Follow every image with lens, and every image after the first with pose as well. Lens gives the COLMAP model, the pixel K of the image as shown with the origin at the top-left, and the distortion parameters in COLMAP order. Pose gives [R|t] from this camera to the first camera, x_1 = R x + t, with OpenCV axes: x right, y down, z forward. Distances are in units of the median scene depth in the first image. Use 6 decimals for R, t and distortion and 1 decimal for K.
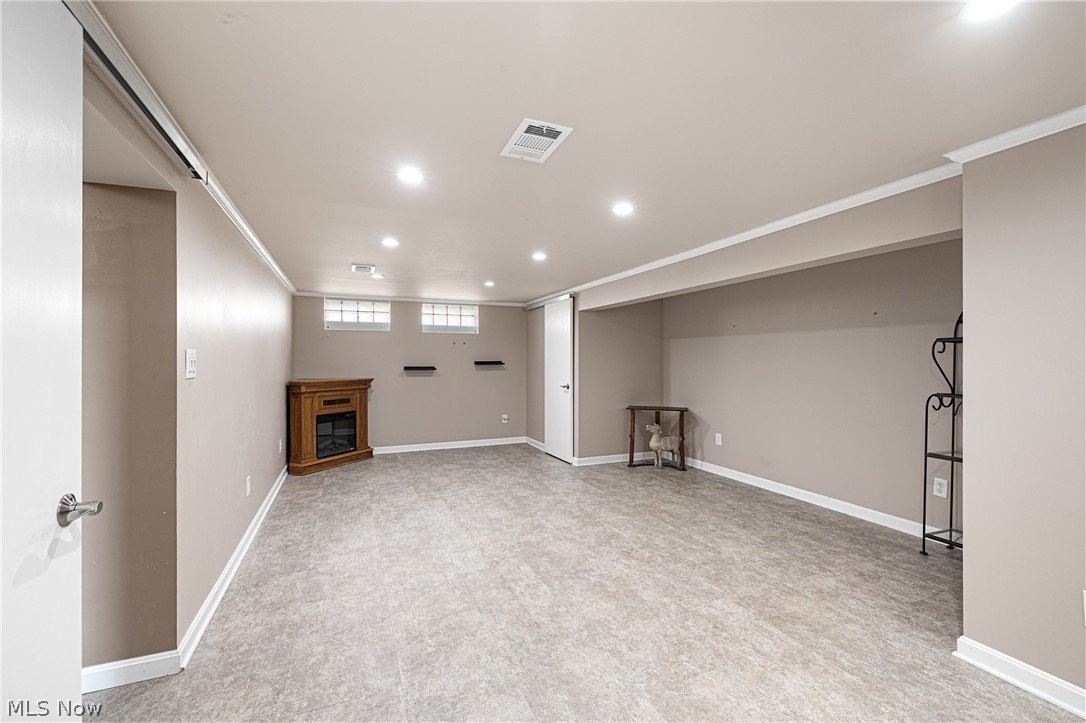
lens RADIAL K [[459.6, 0, 541.4], [0, 459.6, 364.0], [0, 0, 1]] dist [0.001934, -0.000253]
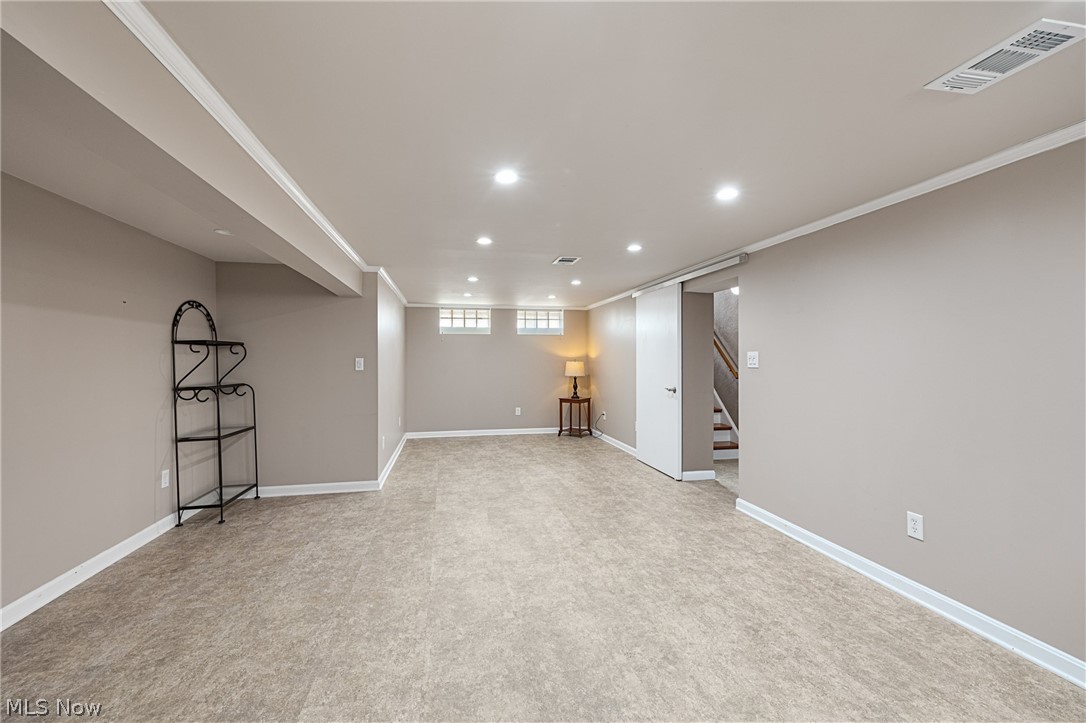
lens RADIAL K [[459.6, 0, 540.4], [0, 459.6, 362.7], [0, 0, 1]] dist [0.001934, -0.000253]
pose [[-0.980369, 0.001077, 0.197169, -0.196194], [0.003719, 0.999908, 0.013033, -0.009605], [-0.197137, 0.013511, -0.980283, 1.903557]]
